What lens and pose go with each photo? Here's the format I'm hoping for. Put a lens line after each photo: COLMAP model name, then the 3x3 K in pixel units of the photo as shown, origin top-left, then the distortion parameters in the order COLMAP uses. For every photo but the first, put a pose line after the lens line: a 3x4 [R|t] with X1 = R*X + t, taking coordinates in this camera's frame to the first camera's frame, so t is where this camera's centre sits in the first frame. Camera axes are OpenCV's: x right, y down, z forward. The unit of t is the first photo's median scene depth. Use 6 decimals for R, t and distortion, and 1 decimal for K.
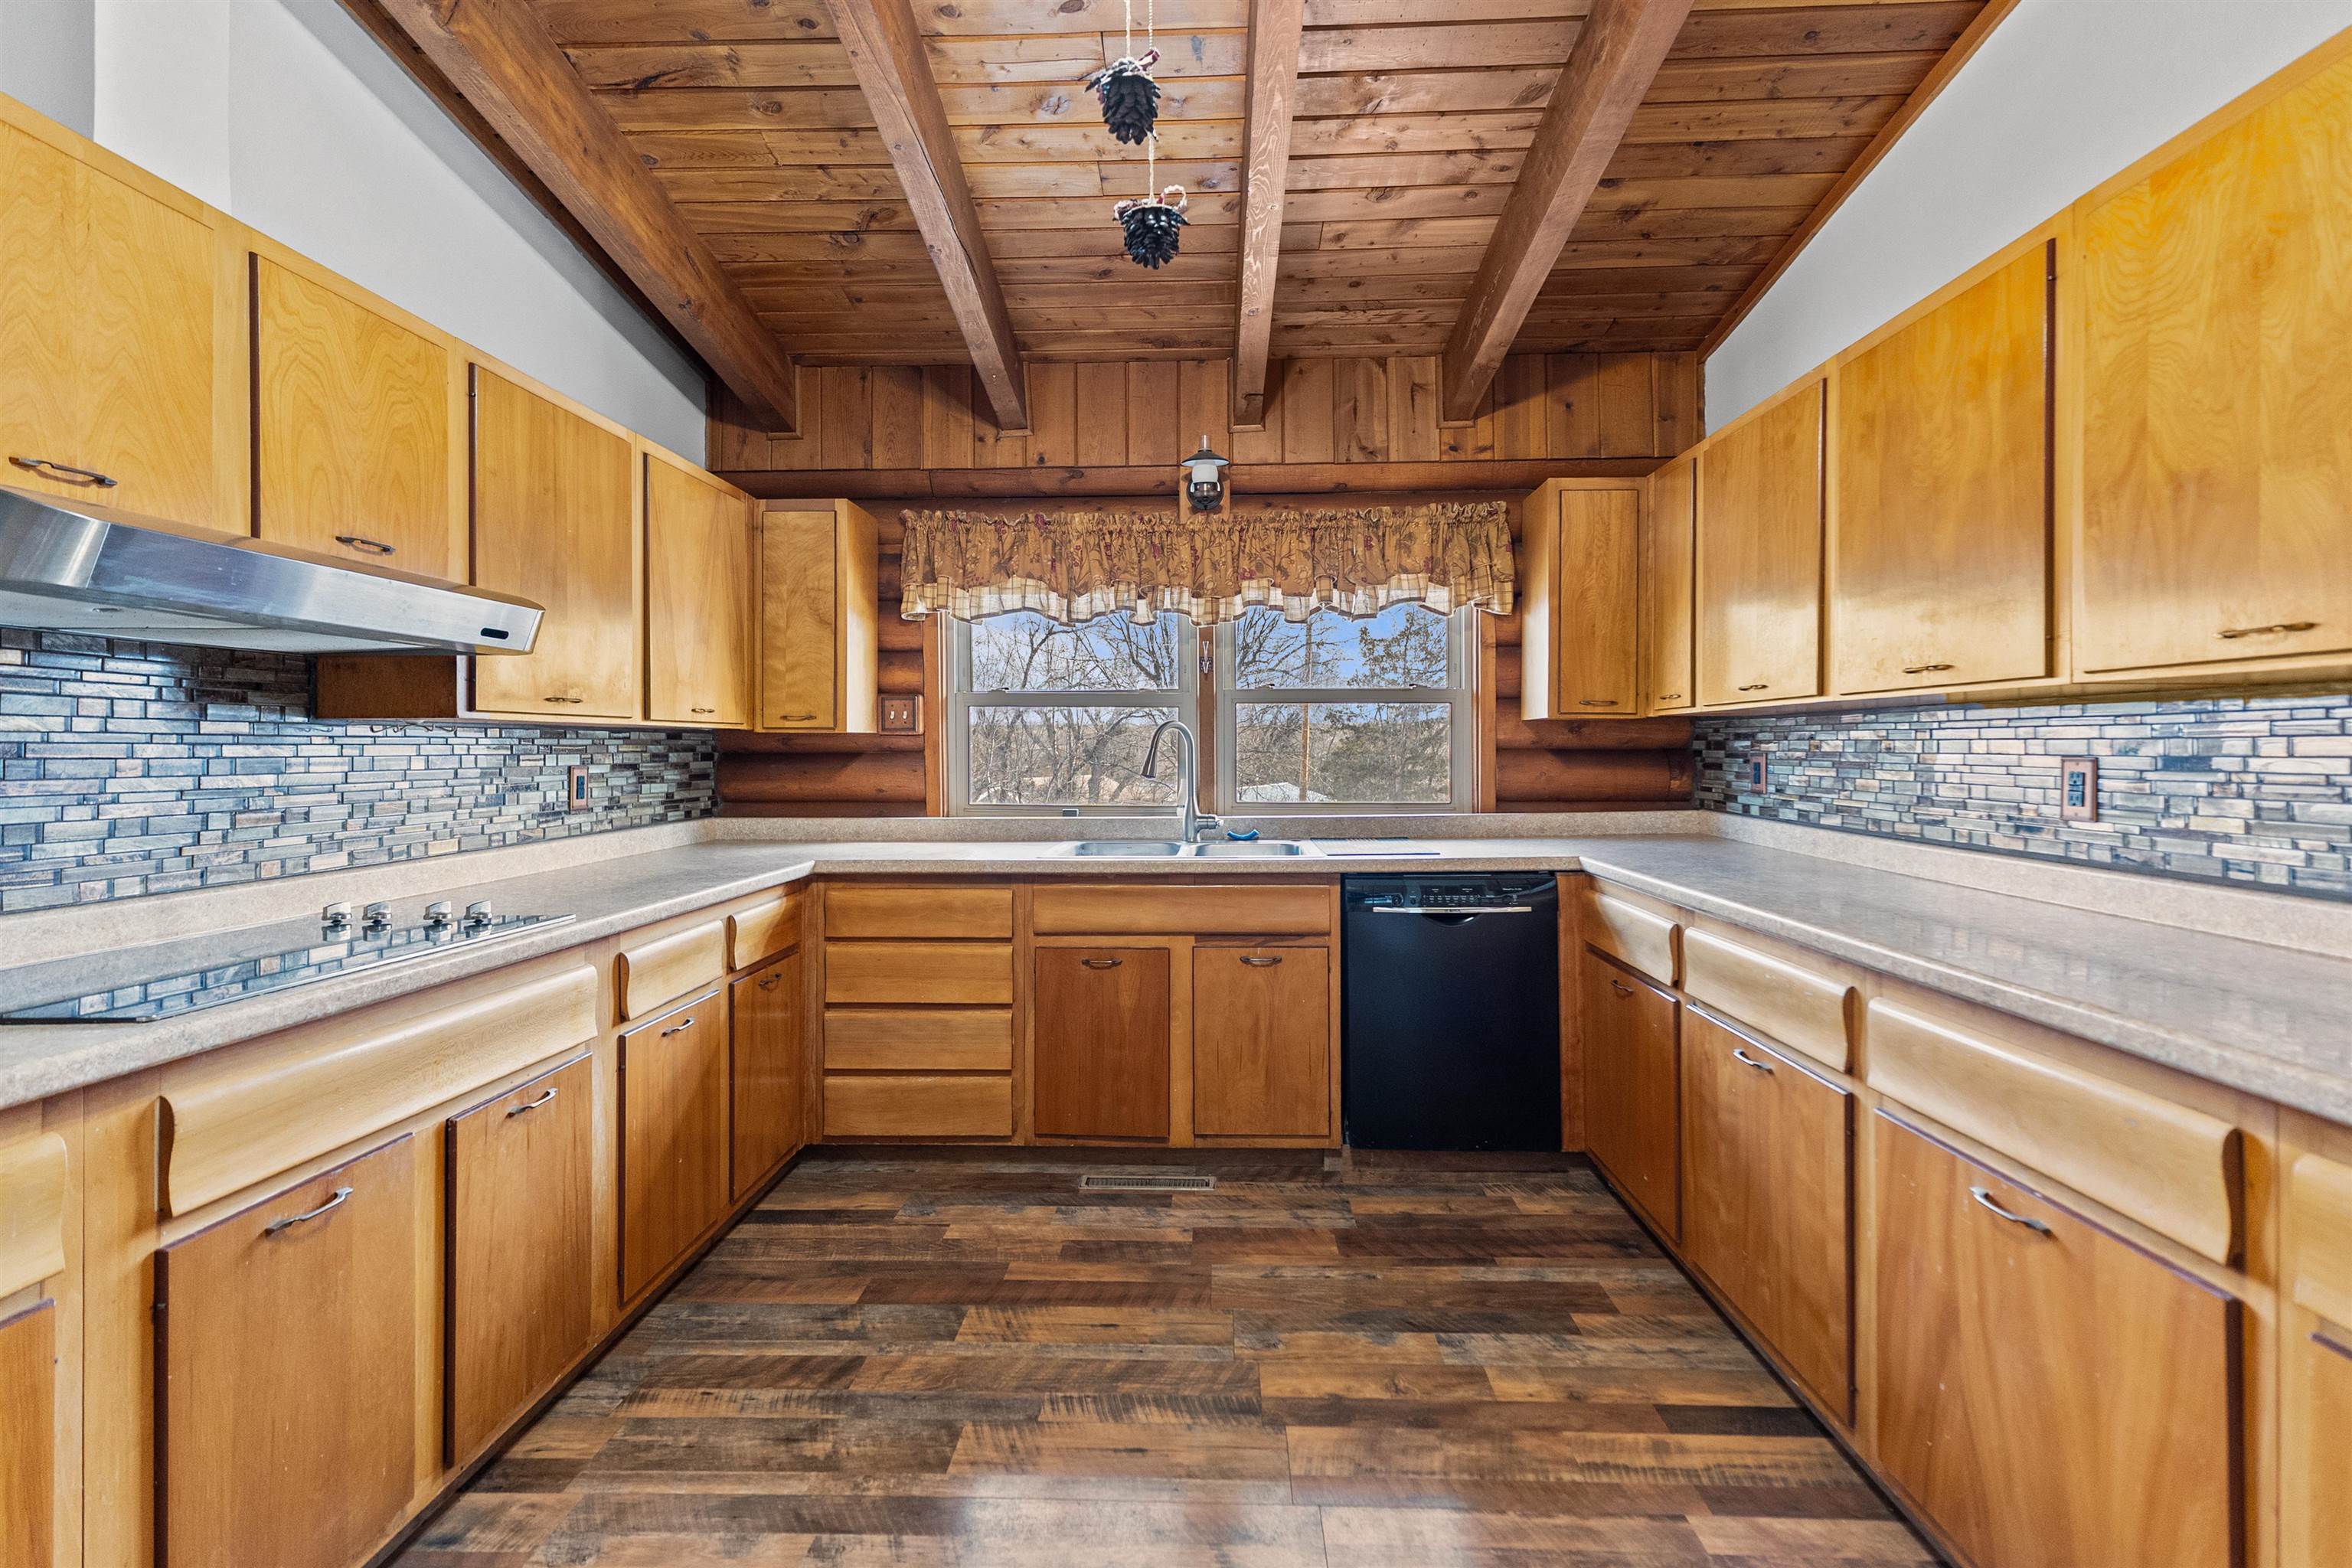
lens RADIAL K [[998.7, 0, 1174.0], [0, 998.7, 742.6], [0, 0, 1]] dist [0.001408, 0.001419]
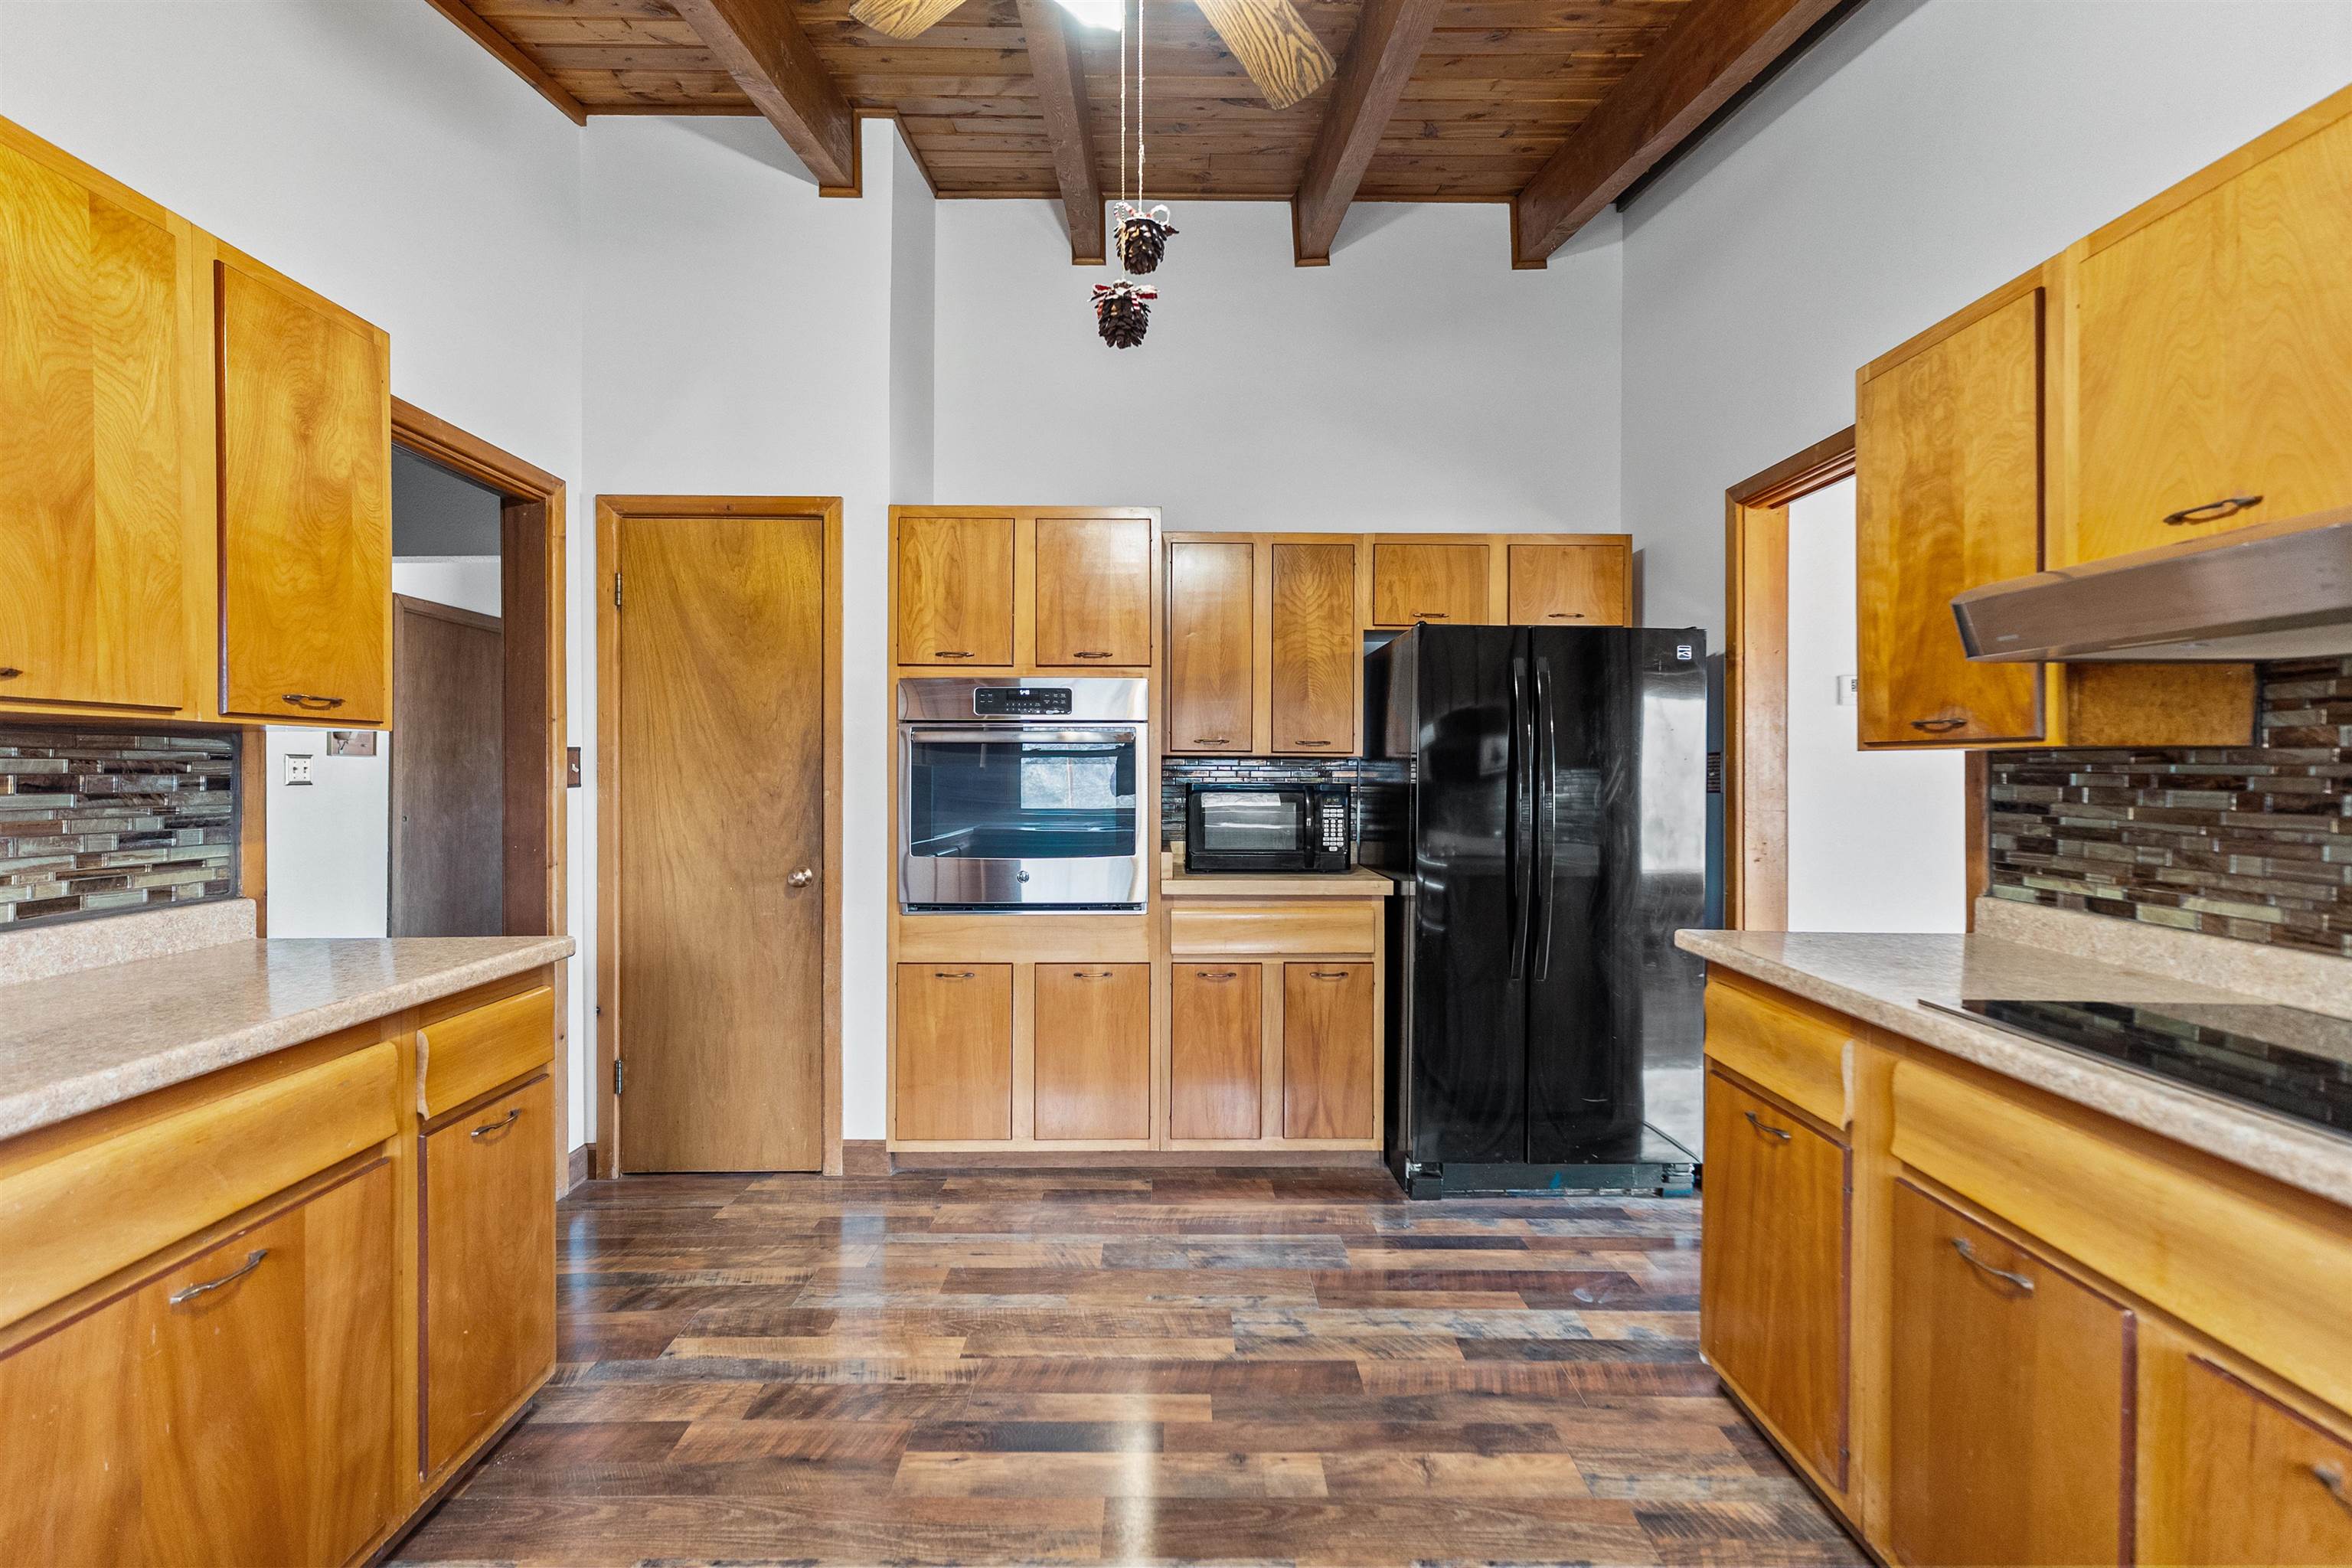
lens RADIAL K [[998.7, 0, 1177.3], [0, 998.7, 776.8], [0, 0, 1]] dist [0.001408, 0.001419]
pose [[-0.998588, 0.001662, -0.053104, -0.010385], [0.001342, 0.999981, 0.006050, -0.005319], [0.053113, 0.005970, -0.998571, 0.906191]]
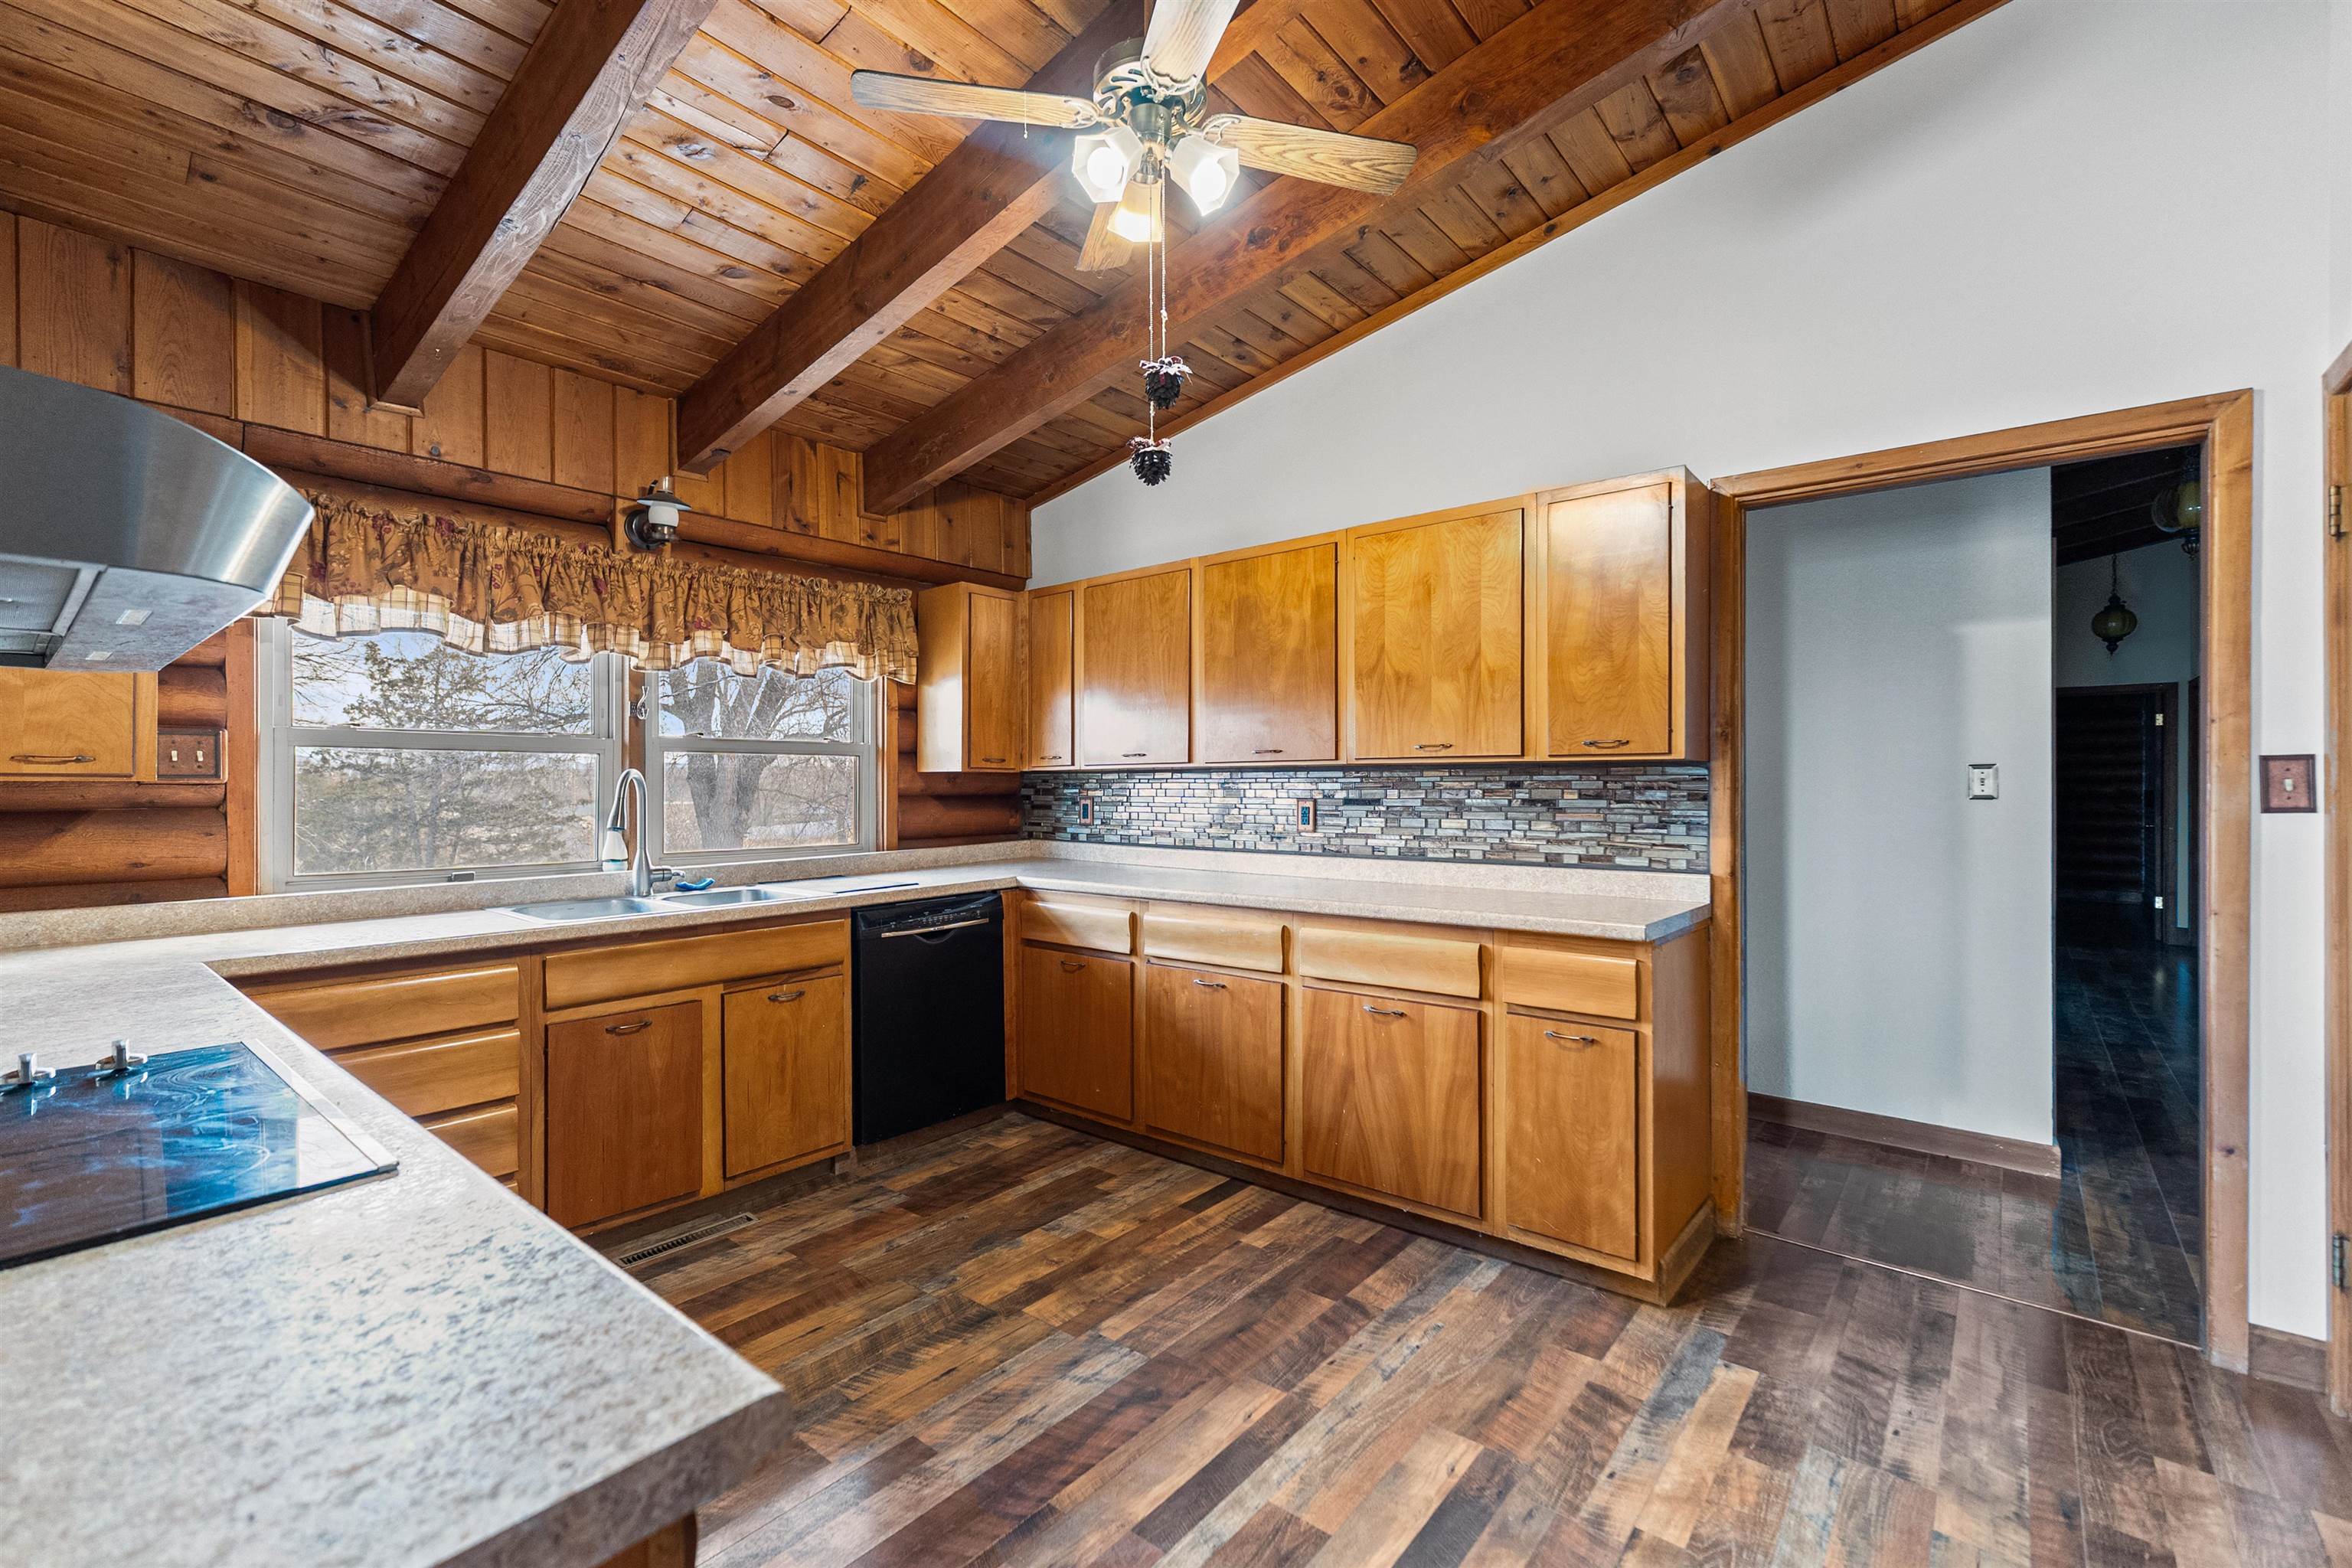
lens RADIAL K [[998.7, 0, 1162.7], [0, 998.7, 787.3], [0, 0, 1]] dist [0.001408, 0.001419]
pose [[0.616557, -0.003109, 0.787304, -0.521314], [0.000448, 0.999993, 0.003598, -0.009916], [-0.787310, -0.001866, 0.616554, 0.022388]]
